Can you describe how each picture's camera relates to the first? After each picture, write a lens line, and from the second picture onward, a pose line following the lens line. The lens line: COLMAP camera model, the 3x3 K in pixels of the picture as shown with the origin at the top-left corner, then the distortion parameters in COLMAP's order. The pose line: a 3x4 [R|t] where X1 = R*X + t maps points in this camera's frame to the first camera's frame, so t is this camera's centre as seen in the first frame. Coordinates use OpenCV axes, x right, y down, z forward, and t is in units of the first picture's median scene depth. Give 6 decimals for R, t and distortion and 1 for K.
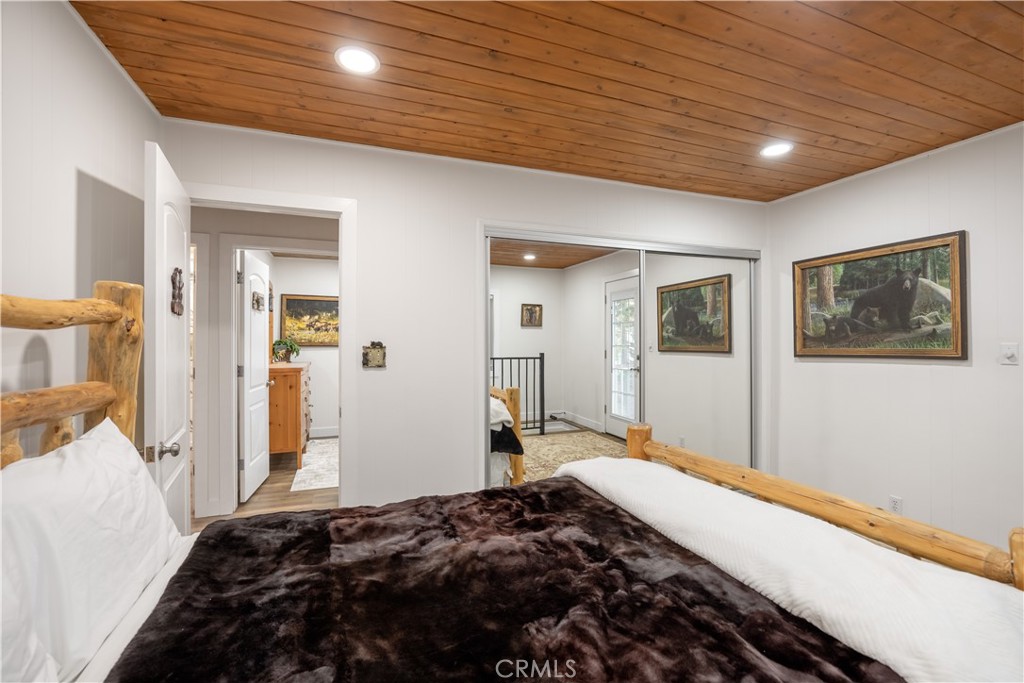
lens RADIAL K [[458.5, 0, 511.9], [0, 458.5, 346.9], [0, 0, 1]] dist [-0.005623, 0.000387]
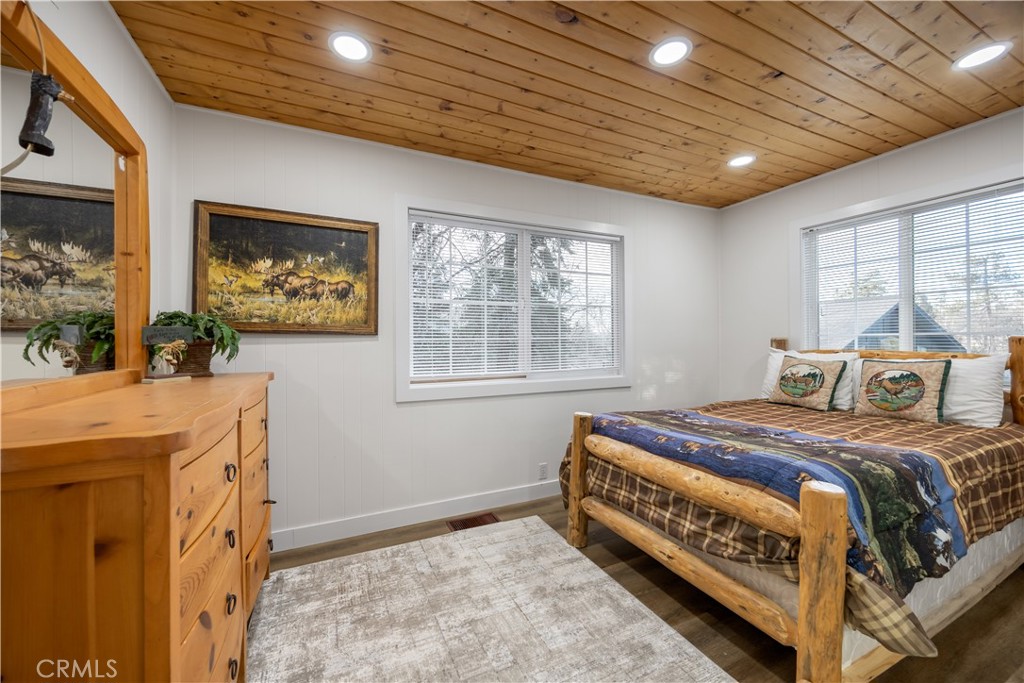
lens RADIAL K [[392.7, 0, 510.1], [0, 392.7, 336.2], [0, 0, 1]] dist [-0.001788, -0.000247]
pose [[0.997832, -0.002158, 0.065775, -0.248687], [0.002071, 0.999997, 0.001400, 0.001617], [-0.065778, -0.001261, 0.997834, 0.627816]]
